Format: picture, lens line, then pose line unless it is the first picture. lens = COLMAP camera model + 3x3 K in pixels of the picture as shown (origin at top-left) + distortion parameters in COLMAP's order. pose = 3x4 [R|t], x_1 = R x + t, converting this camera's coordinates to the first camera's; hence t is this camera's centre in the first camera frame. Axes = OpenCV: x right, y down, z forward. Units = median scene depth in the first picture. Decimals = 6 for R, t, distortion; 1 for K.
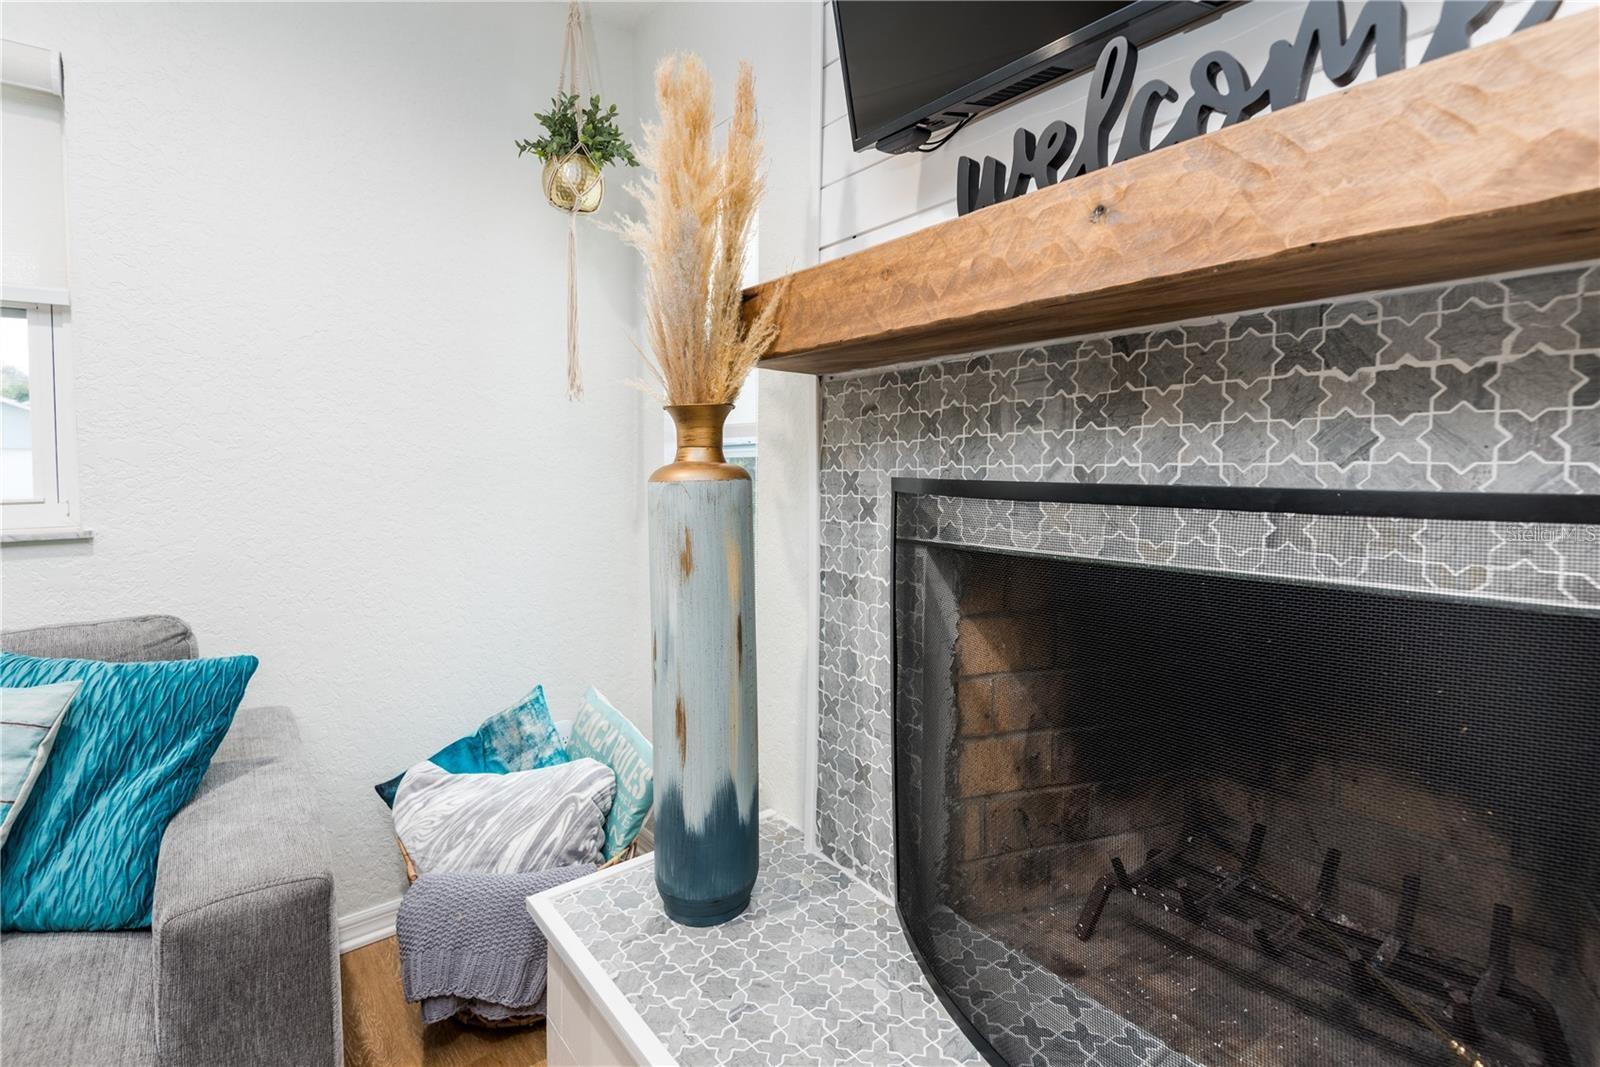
lens RADIAL K [[751.5, 0, 799.1], [0, 751.5, 497.0], [0, 0, 1]] dist [0.000489, -0.000086]
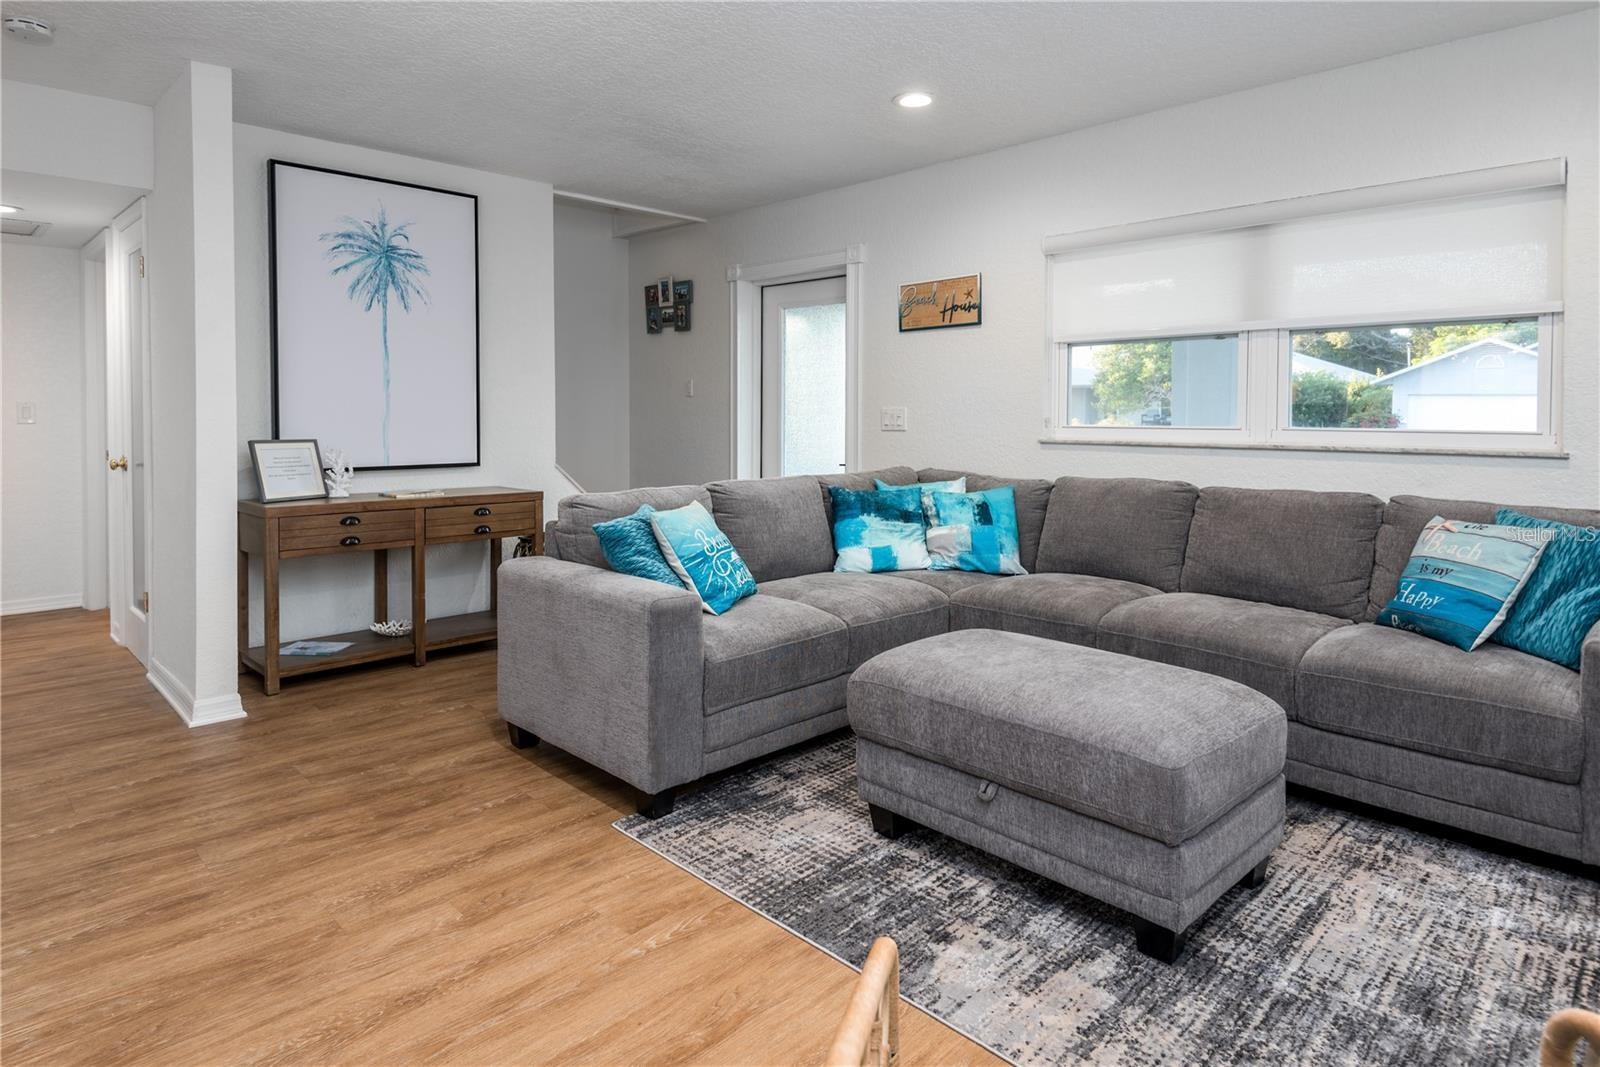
lens RADIAL K [[909.4, 0, 802.1], [0, 909.4, 434.0], [0, 0, 1]] dist [-0.000259, -0.001695]
pose [[0.102202, 0.022005, -0.994520, 1.049564], [-0.043936, 0.998880, 0.017586, 0.059632], [0.993793, 0.041898, 0.103054, -1.058043]]
